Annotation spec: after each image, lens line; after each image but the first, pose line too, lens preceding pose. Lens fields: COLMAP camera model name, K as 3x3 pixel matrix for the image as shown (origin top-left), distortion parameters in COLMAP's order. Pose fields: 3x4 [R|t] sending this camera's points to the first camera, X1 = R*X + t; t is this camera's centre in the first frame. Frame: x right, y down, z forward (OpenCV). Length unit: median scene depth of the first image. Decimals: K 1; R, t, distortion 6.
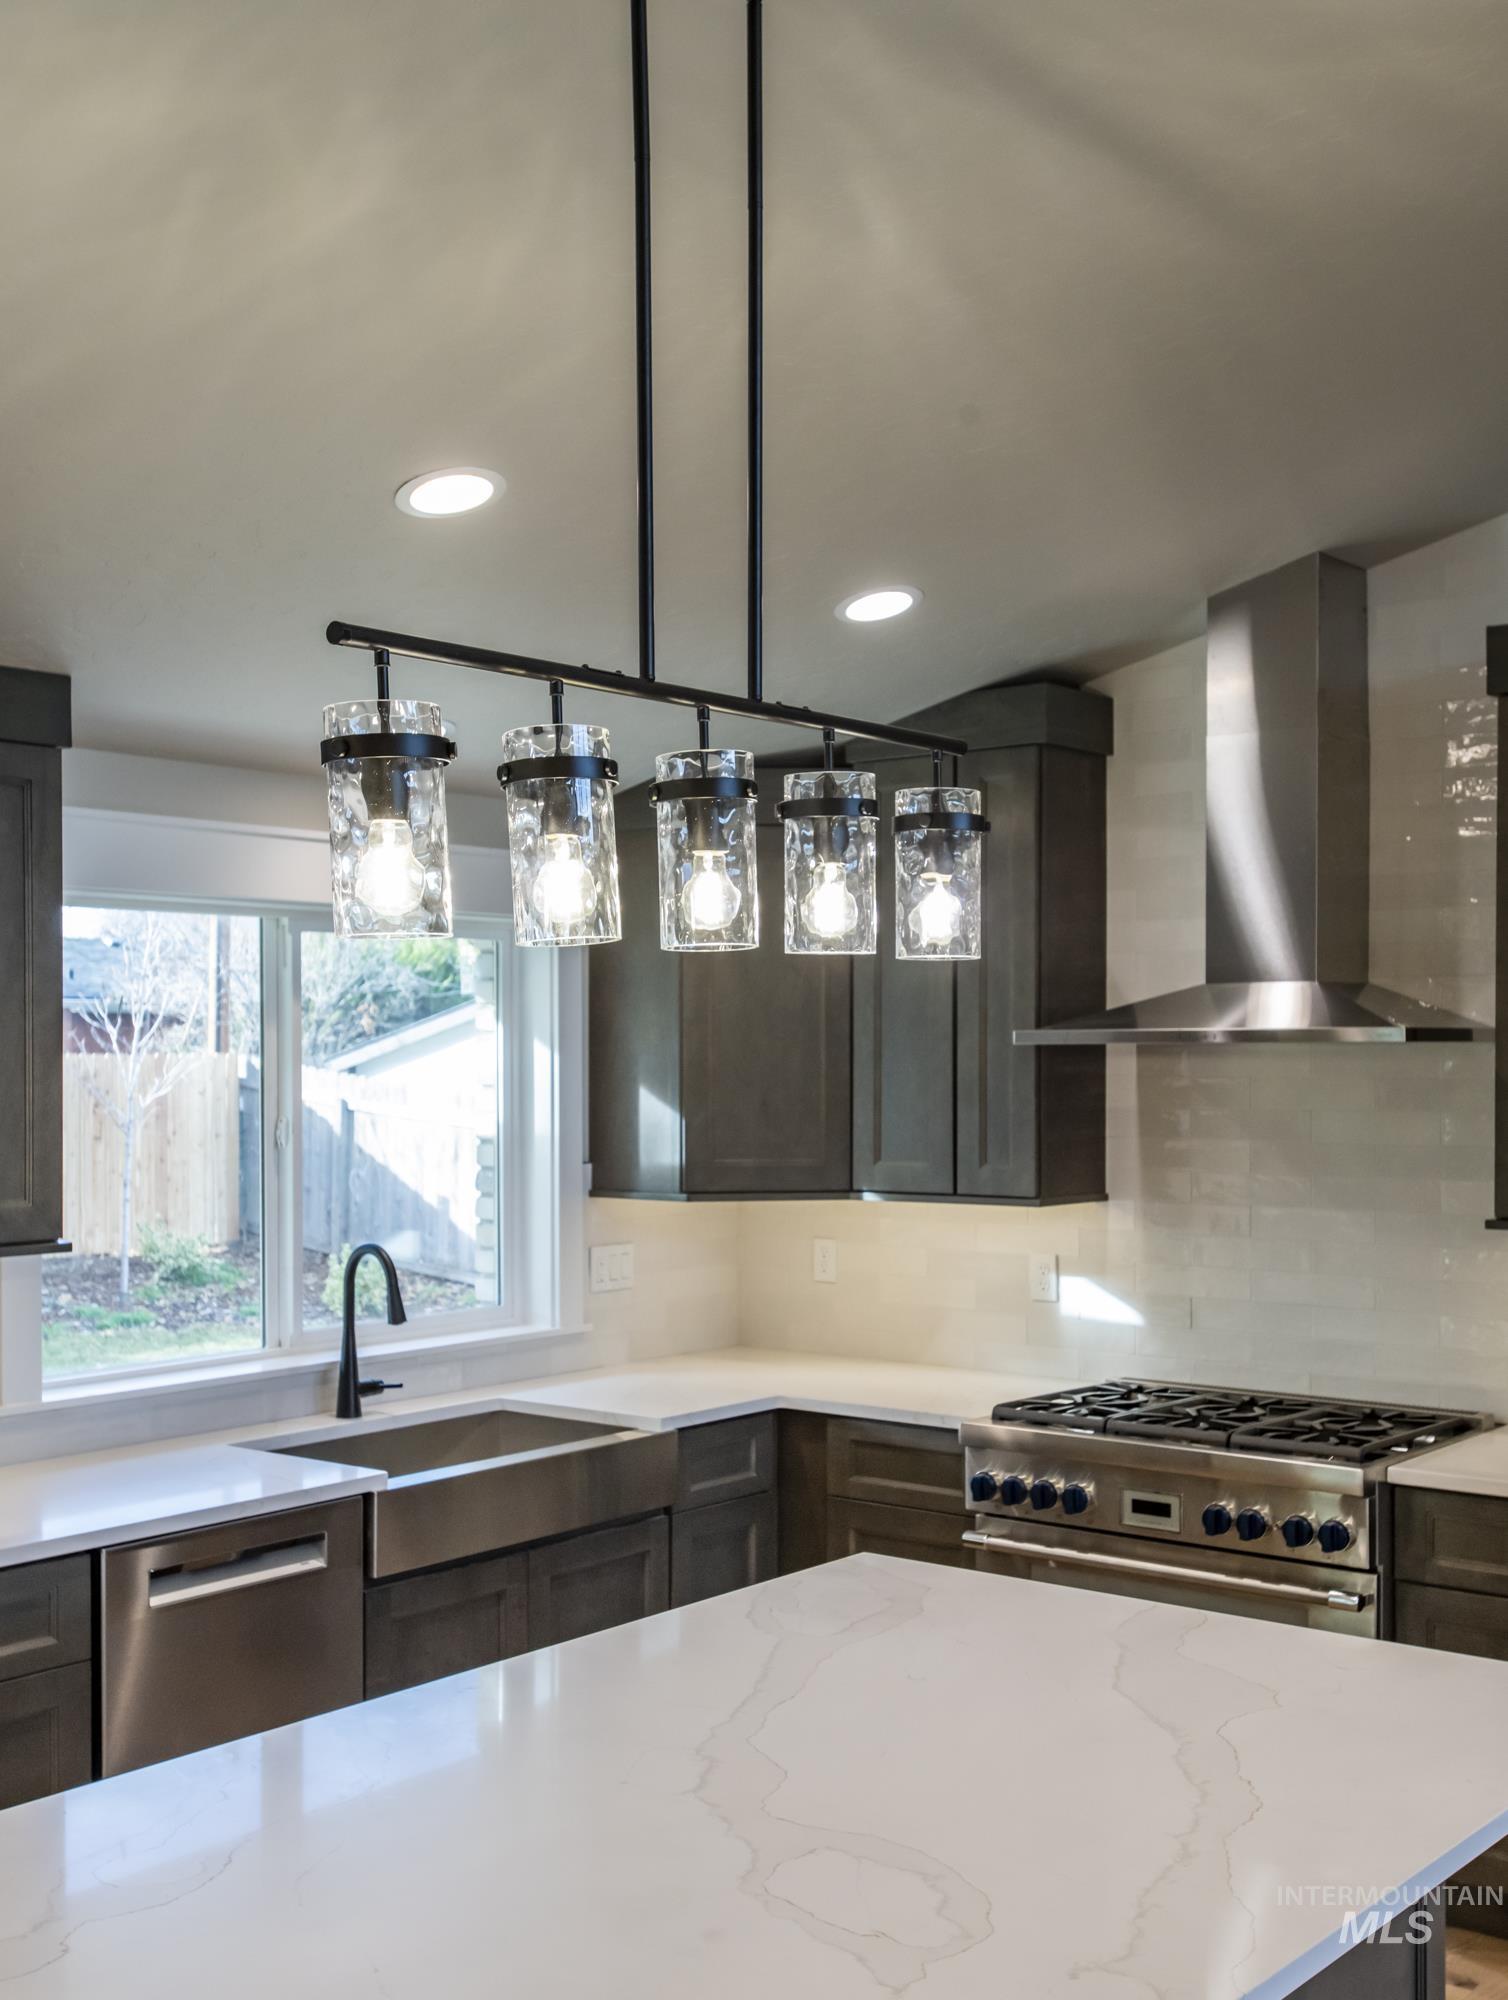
lens RADIAL K [[2226.4, 0, 754.0], [0, 2226.4, 1000.0], [0, 0, 1]] dist [-0.002457, -0.003215]
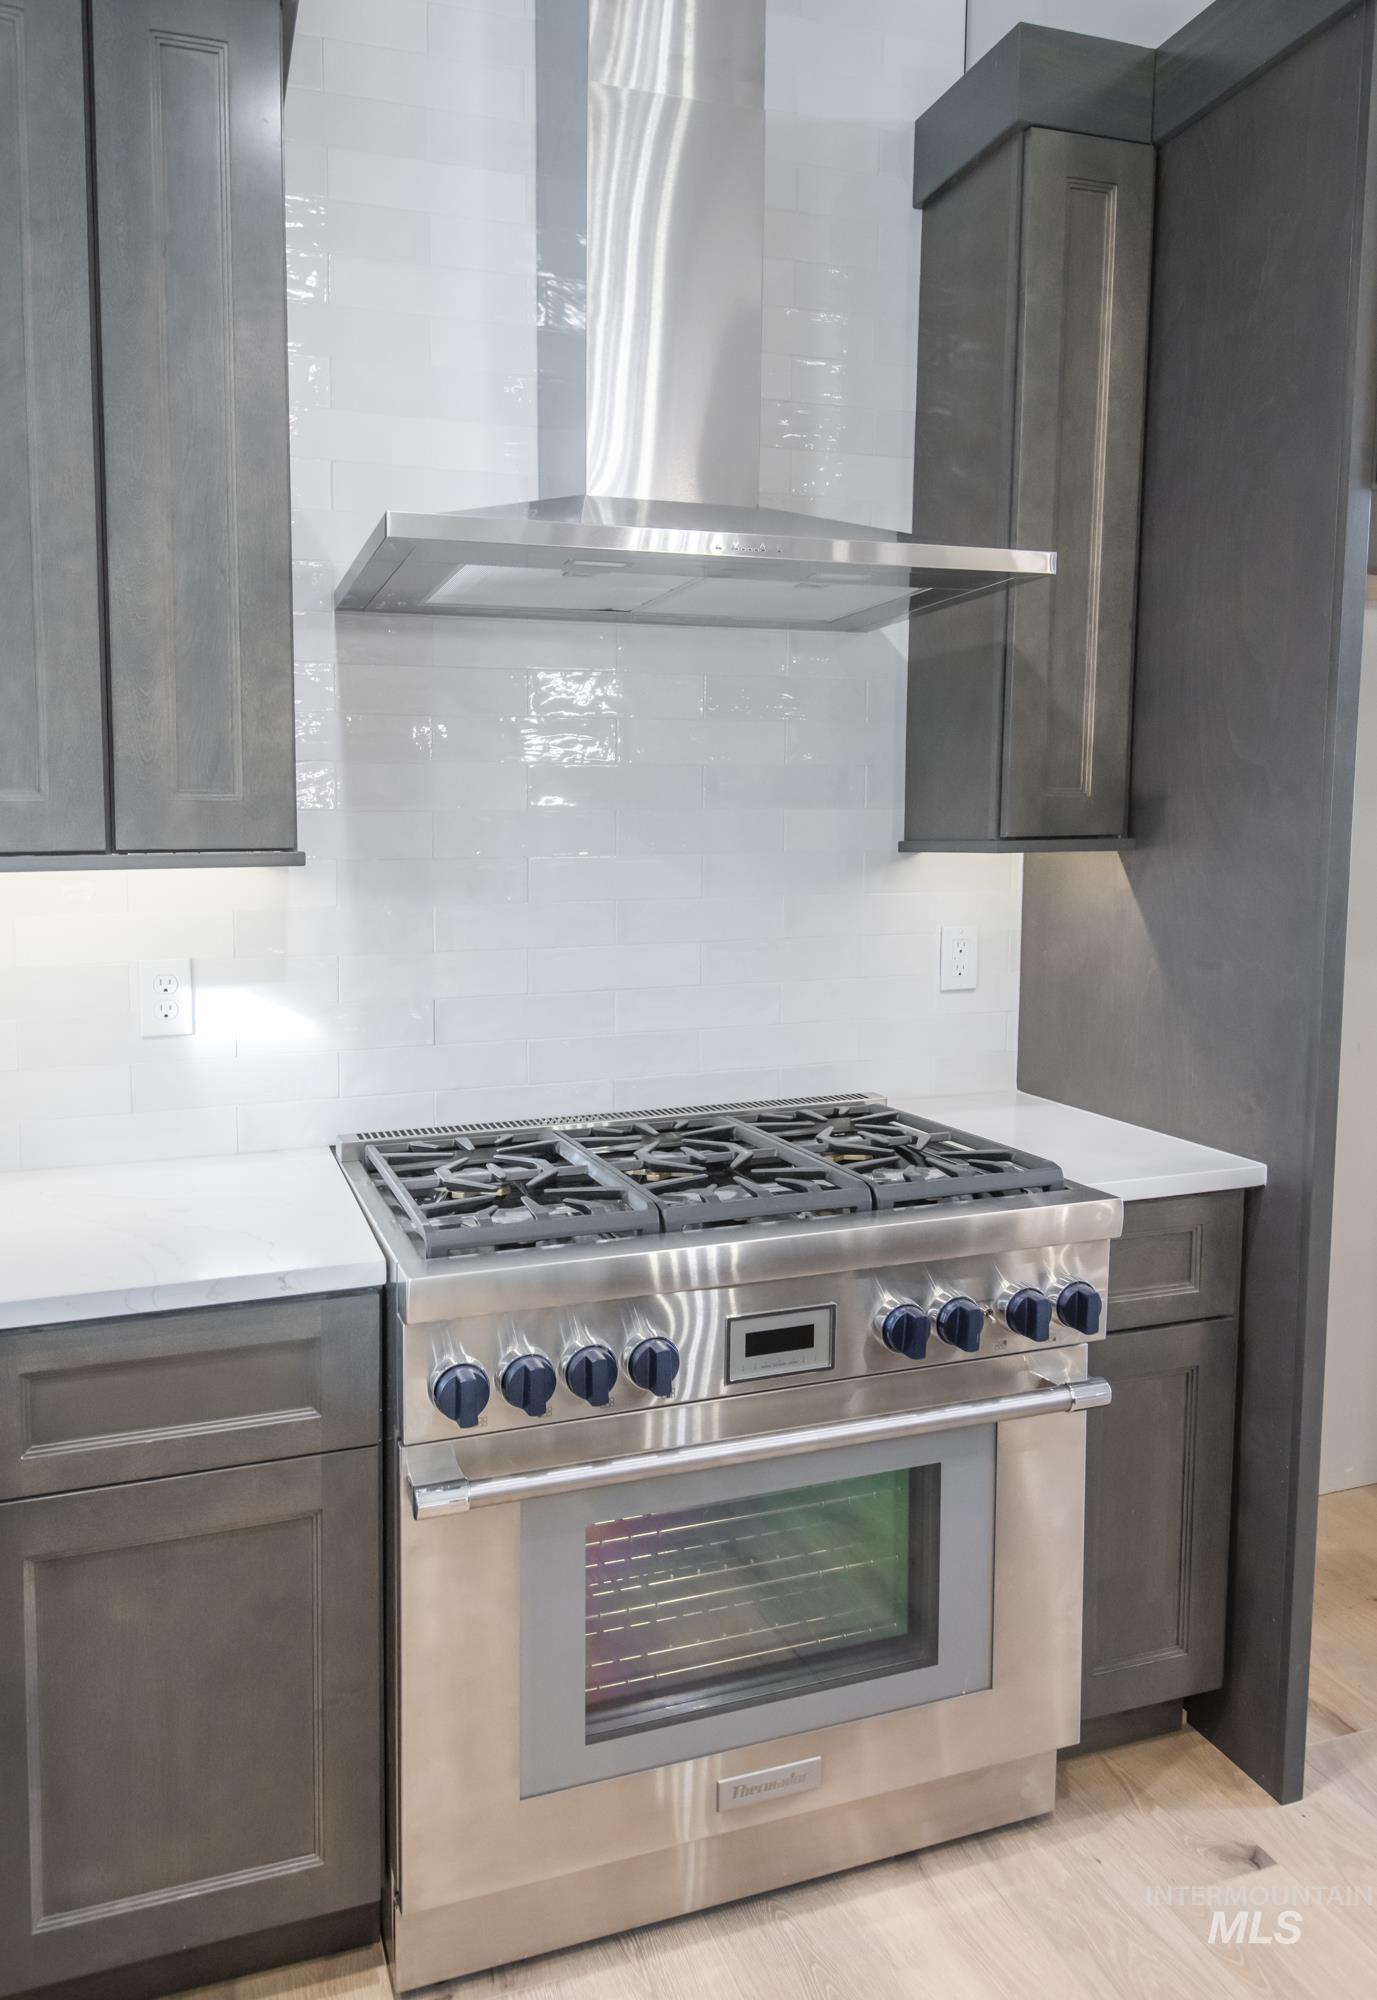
lens RADIAL K [[1455.9, 0, 687.8], [0, 1455.9, 946.0], [0, 0, 1]] dist [0.002702, 0.000695]
pose [[0.515615, -0.072566, 0.853742, -0.135554], [-0.016339, 0.995393, 0.094474, 0.076391], [-0.856665, -0.062662, 0.512054, 0.720159]]
